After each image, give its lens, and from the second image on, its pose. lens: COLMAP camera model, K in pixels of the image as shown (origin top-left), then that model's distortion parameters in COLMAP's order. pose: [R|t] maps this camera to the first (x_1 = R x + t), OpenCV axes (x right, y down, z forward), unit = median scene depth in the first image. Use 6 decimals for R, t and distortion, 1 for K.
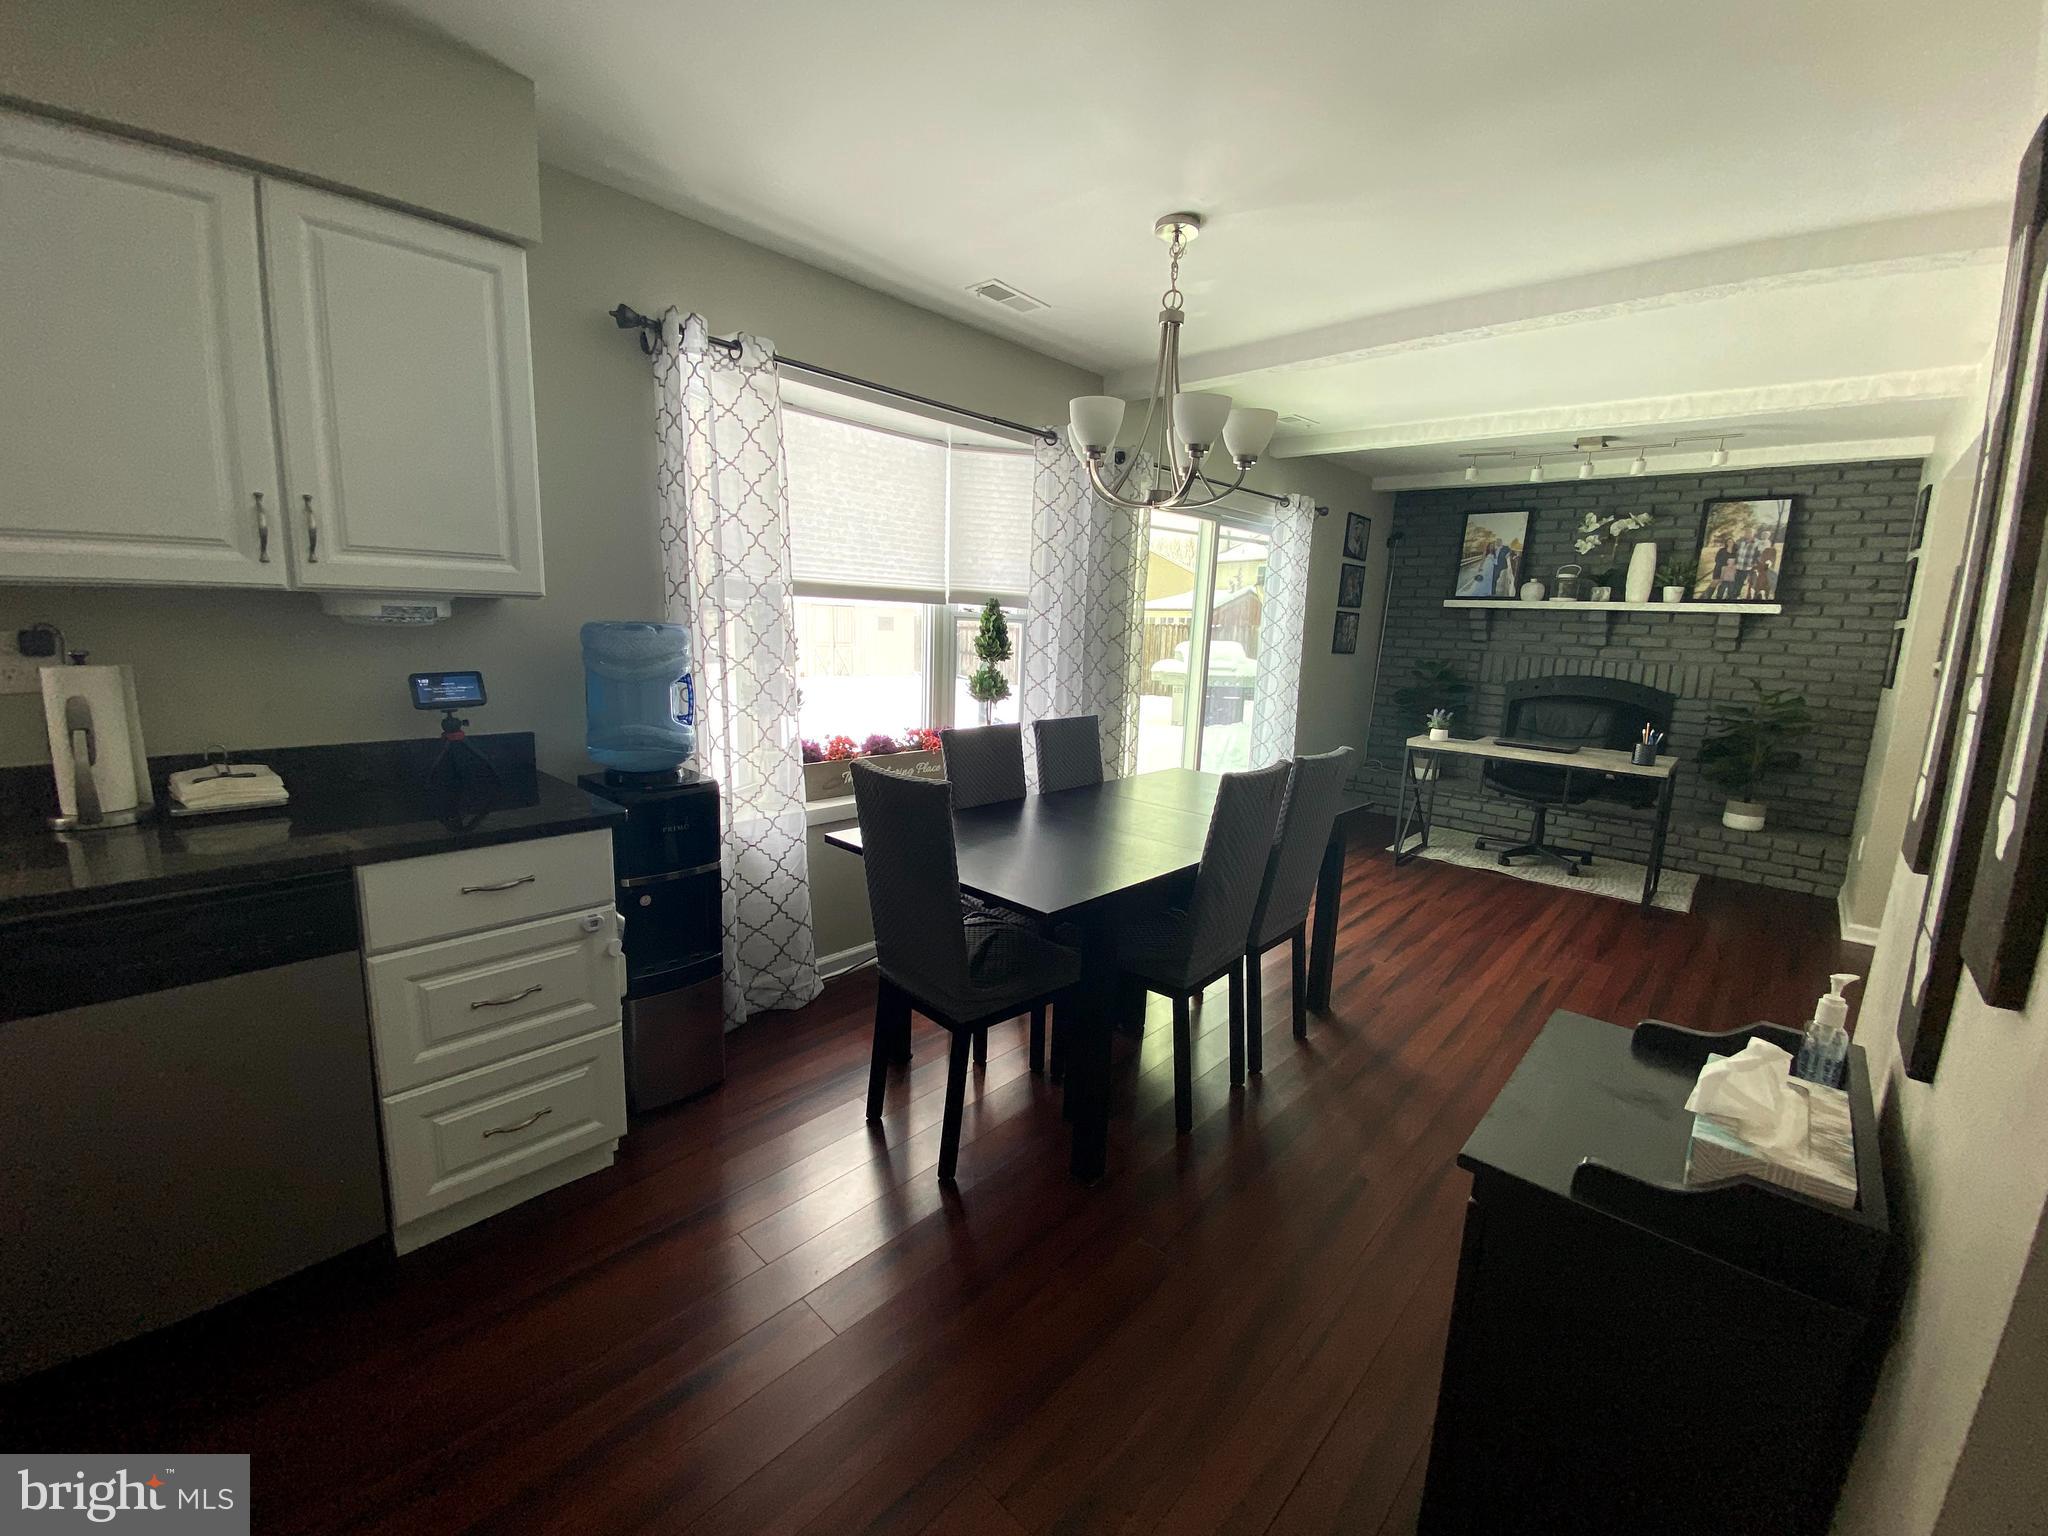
lens RADIAL K [[830.0, 0, 1008.6], [0, 830.0, 766.3], [0, 0, 1]] dist [0.006930, -0.014468]
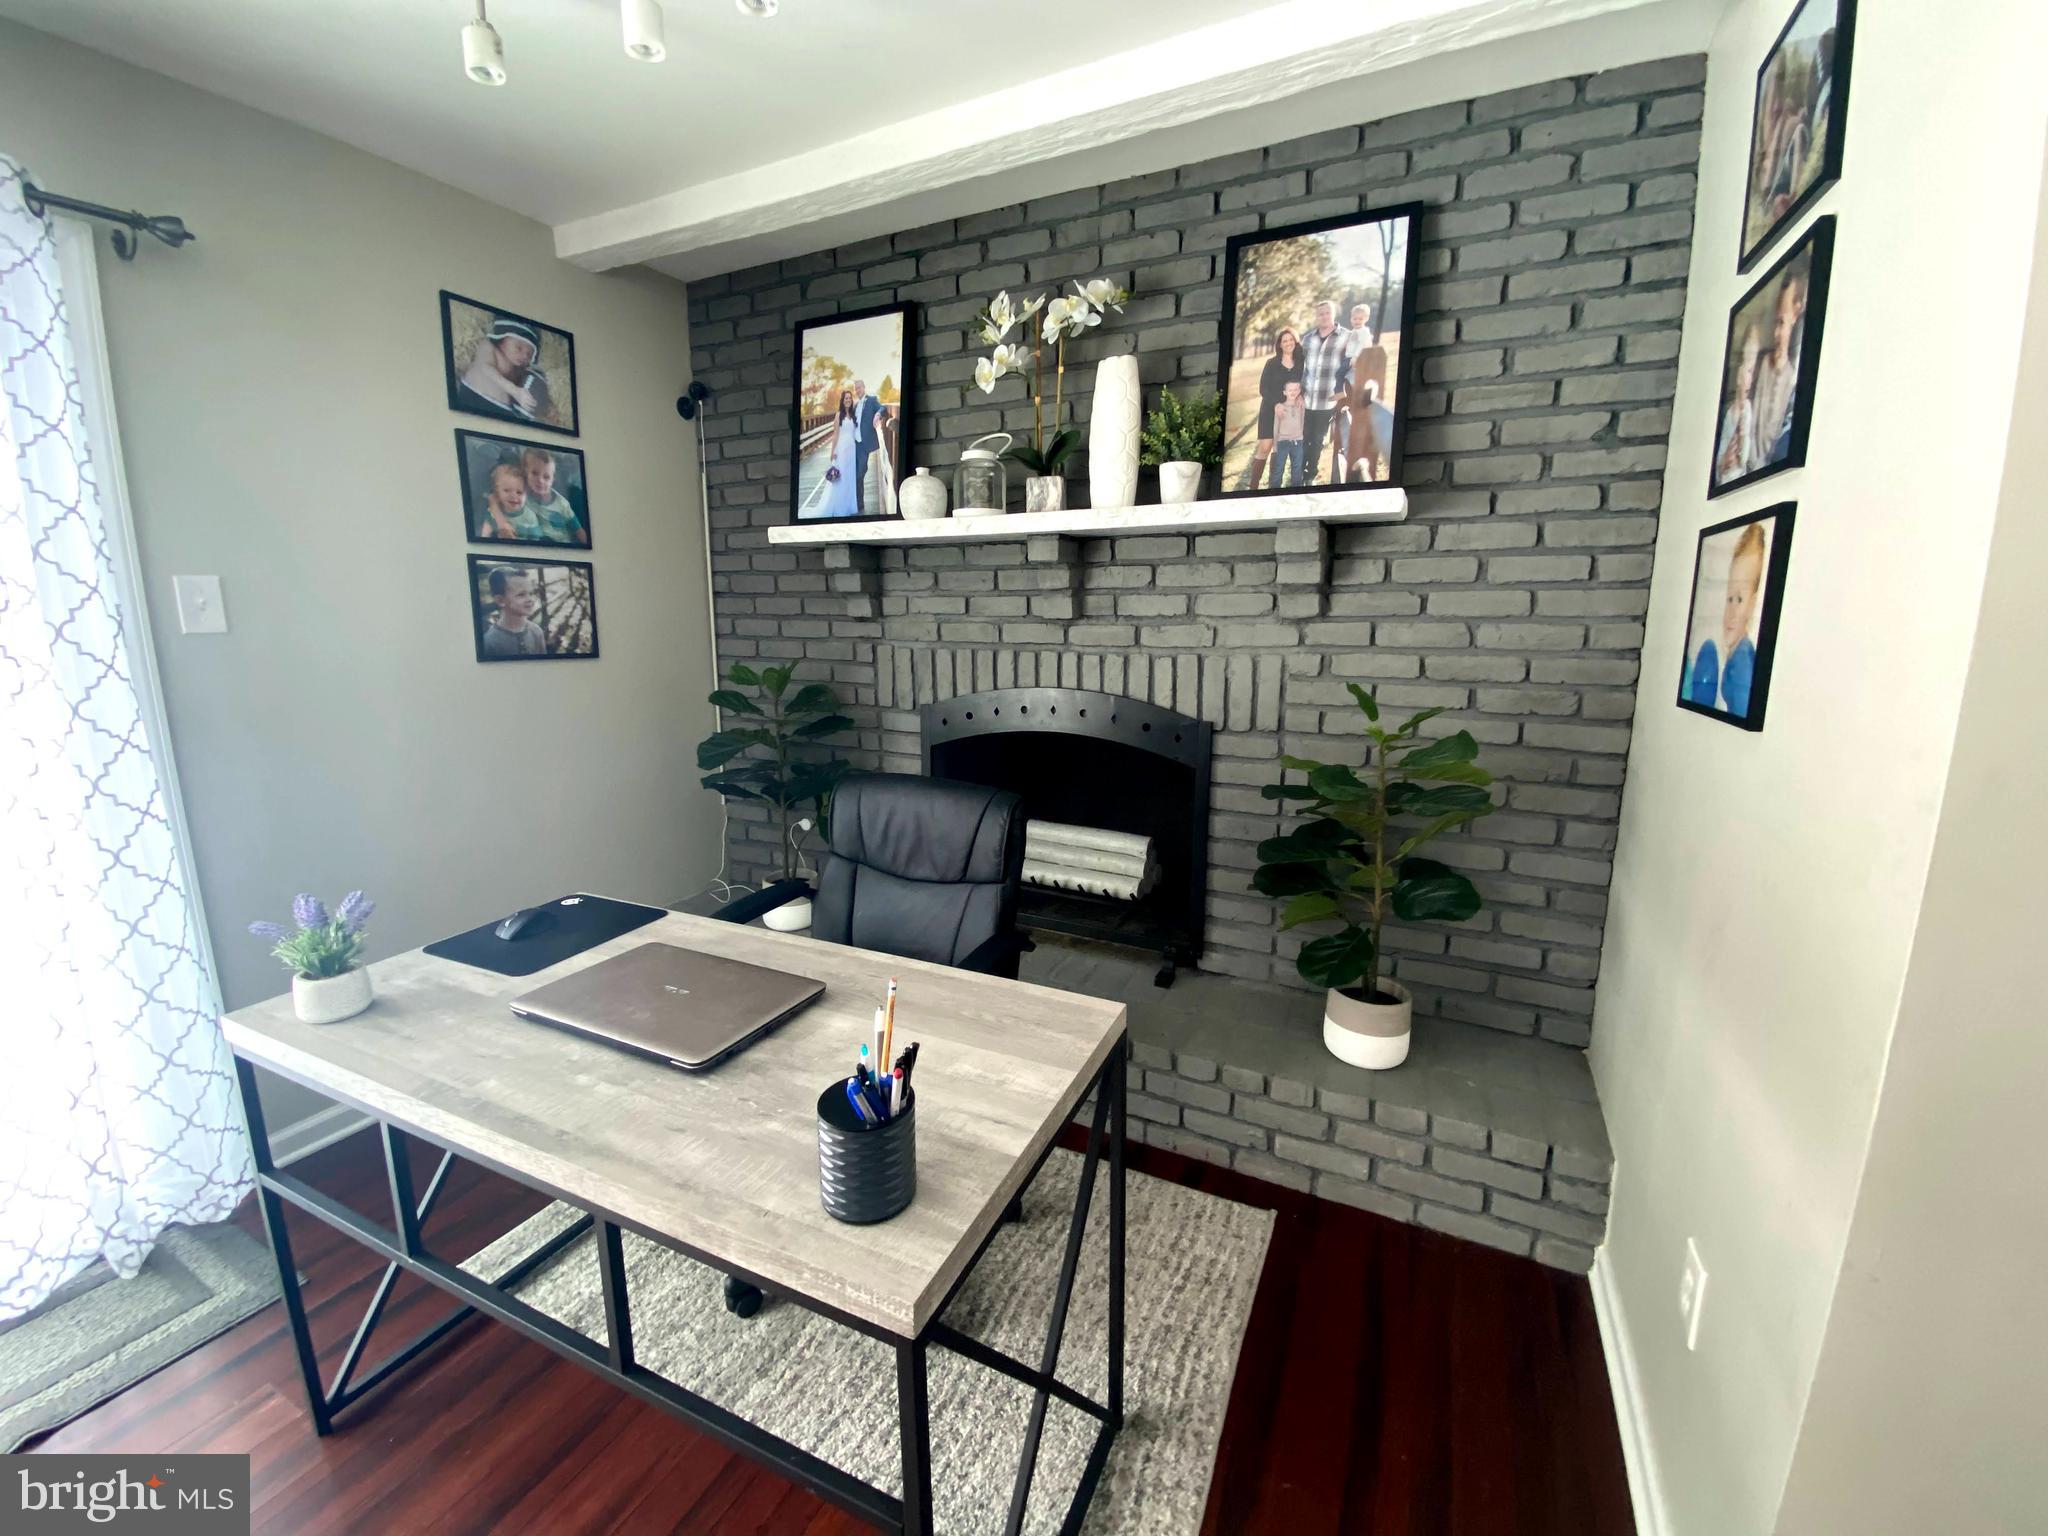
lens RADIAL K [[830.0, 0, 1016.4], [0, 830.0, 768.2], [0, 0, 1]] dist [0.006930, -0.014468]
pose [[0.957353, -0.092277, 0.273787, 0.828009], [0.087892, 0.995729, 0.028267, -0.120235], [-0.275226, -0.002997, 0.961375, 0.869442]]
